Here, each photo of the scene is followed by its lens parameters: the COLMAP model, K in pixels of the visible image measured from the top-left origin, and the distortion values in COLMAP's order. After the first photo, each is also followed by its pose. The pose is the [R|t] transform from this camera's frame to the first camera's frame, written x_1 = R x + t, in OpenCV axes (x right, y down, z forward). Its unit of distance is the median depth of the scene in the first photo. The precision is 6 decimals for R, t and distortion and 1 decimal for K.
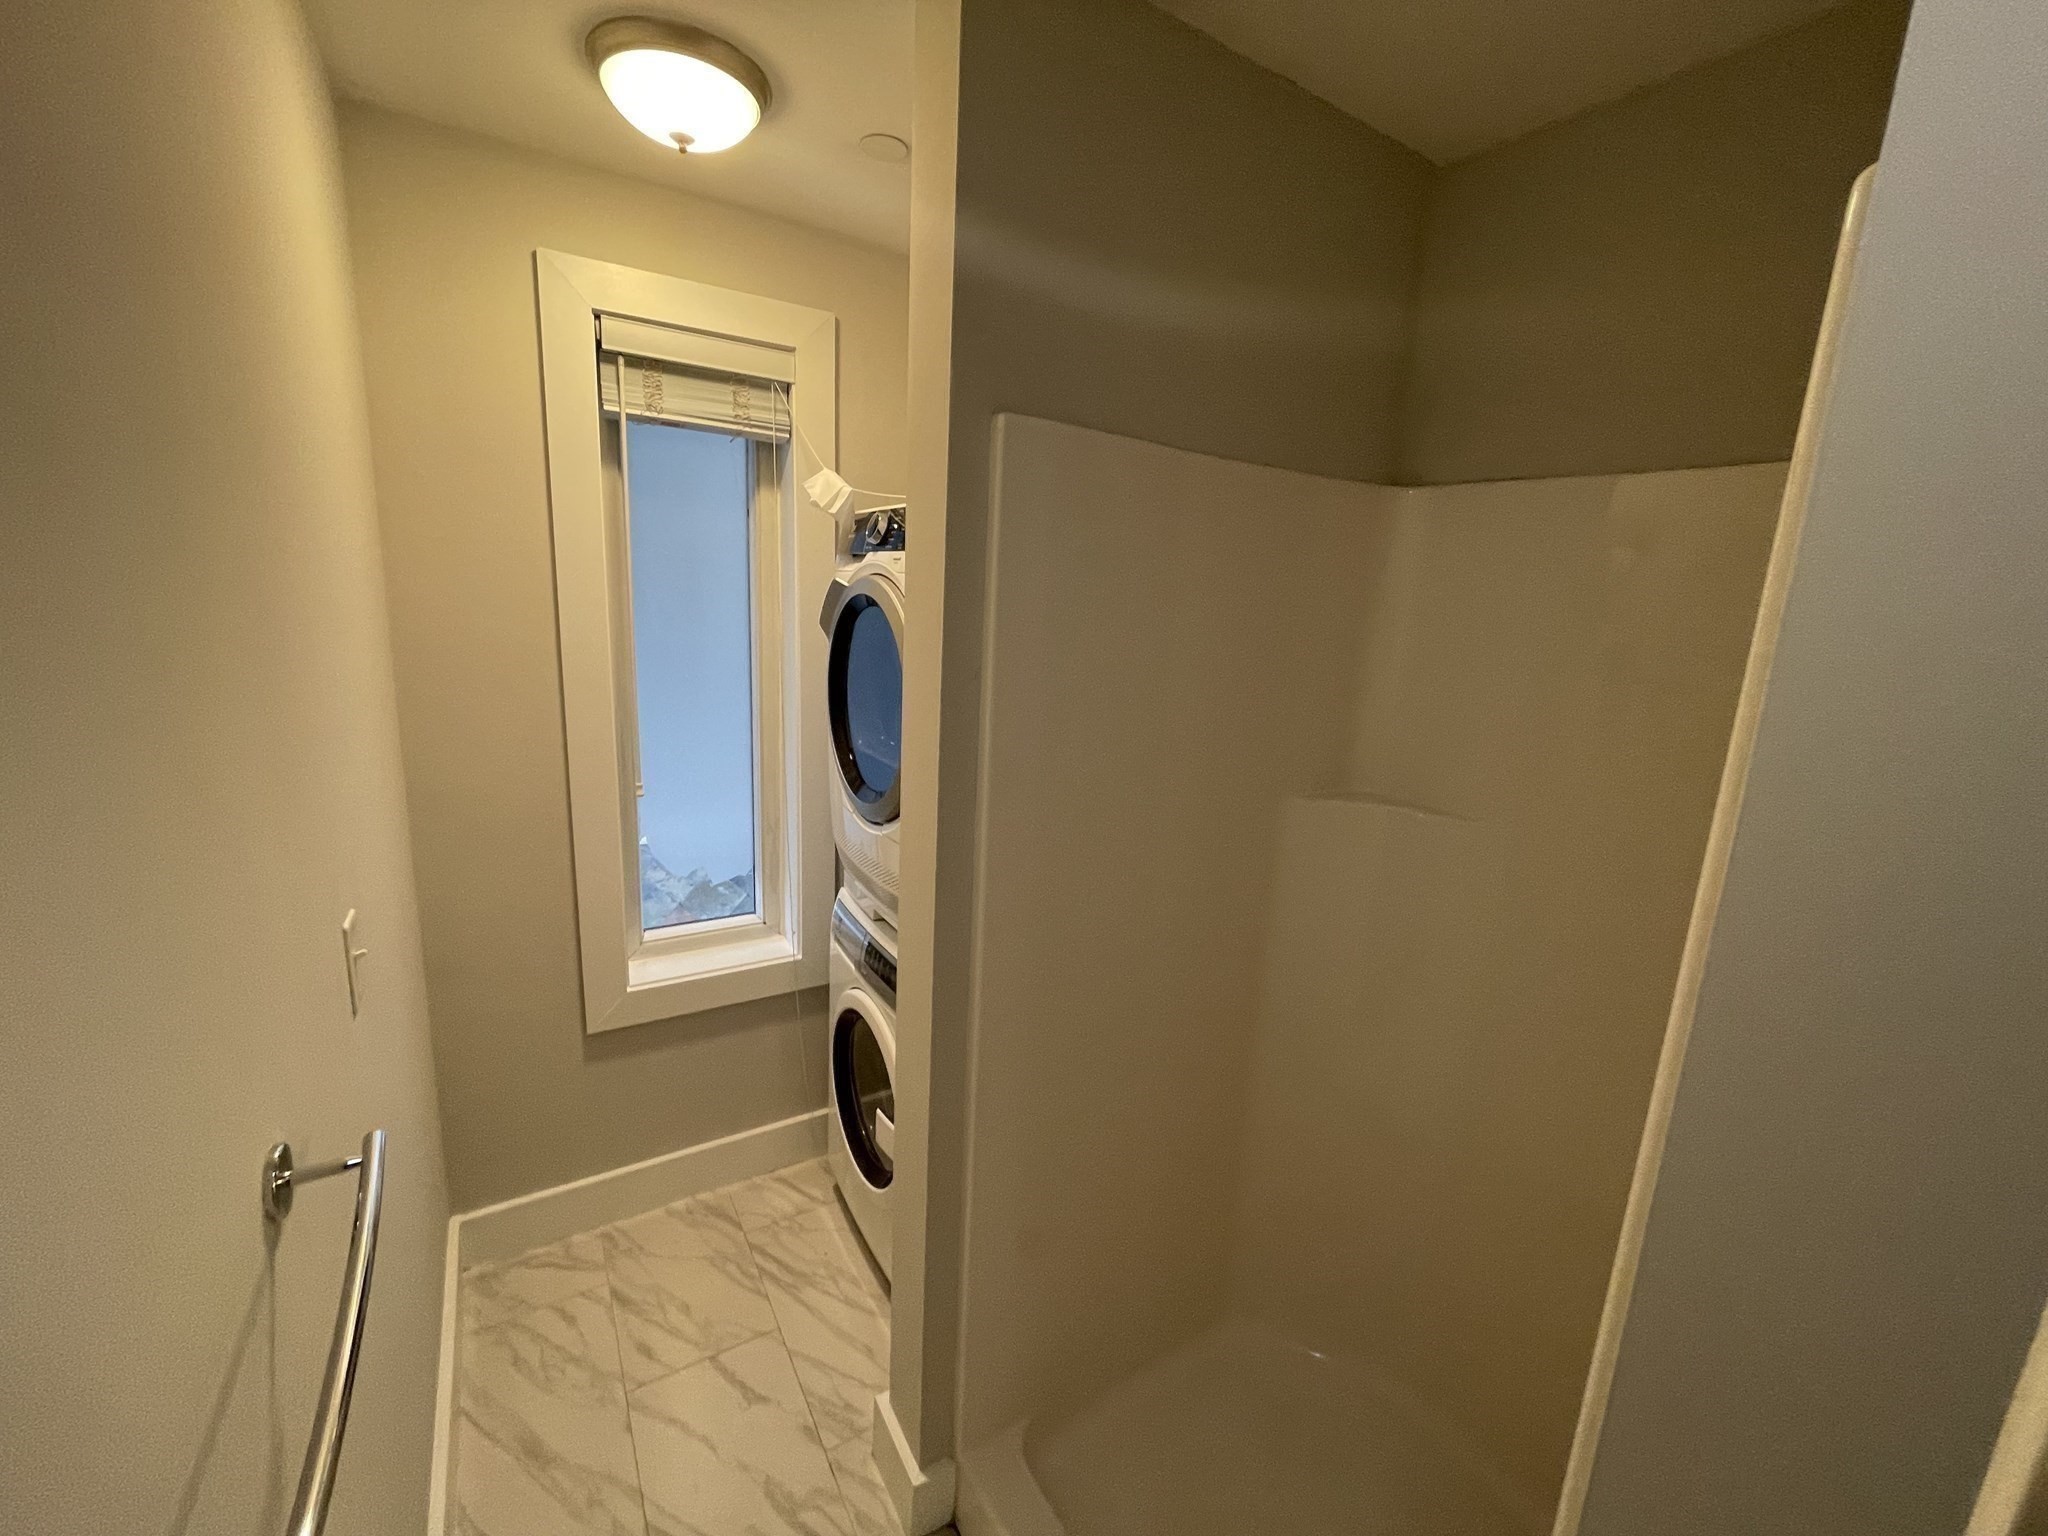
lens RADIAL K [[834.6, 0, 1022.2], [0, 834.6, 774.2], [0, 0, 1]] dist [-0.015420, 0.000432]
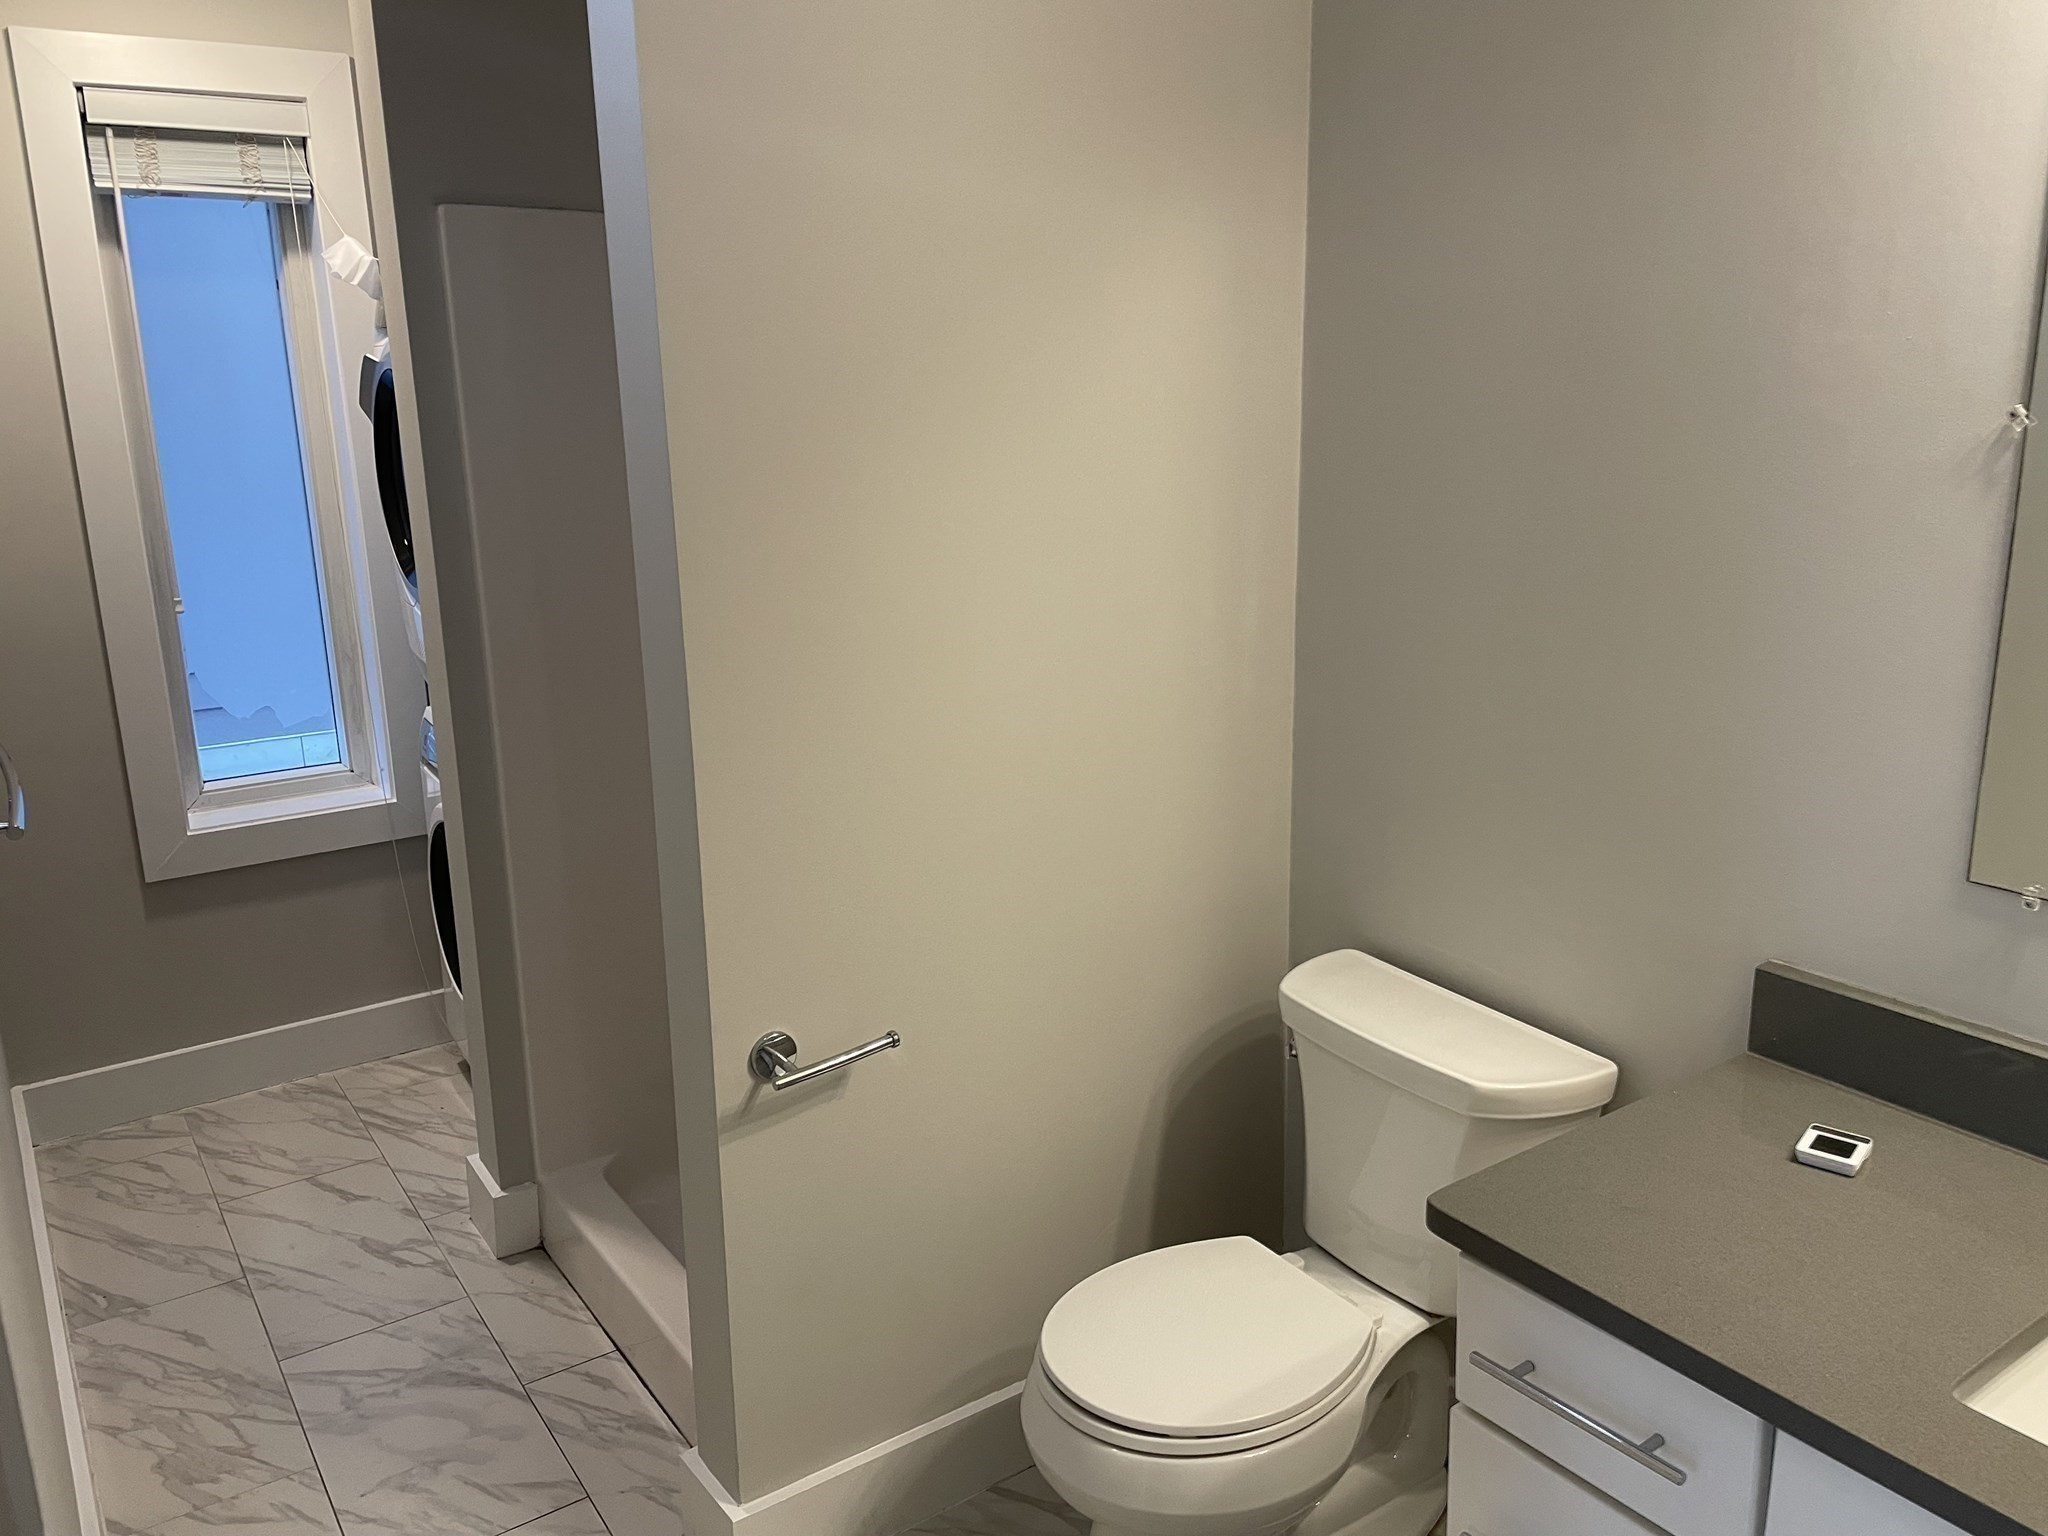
lens RADIAL K [[1518.6, 0, 1032.4], [0, 1518.6, 757.2], [0, 0, 1]] dist [0.015150, -0.040525]
pose [[0.995210, -0.079490, 0.056910, 0.368324], [0.076979, 0.996015, 0.045042, 0.187825], [-0.060264, -0.040445, 0.997363, -0.732076]]
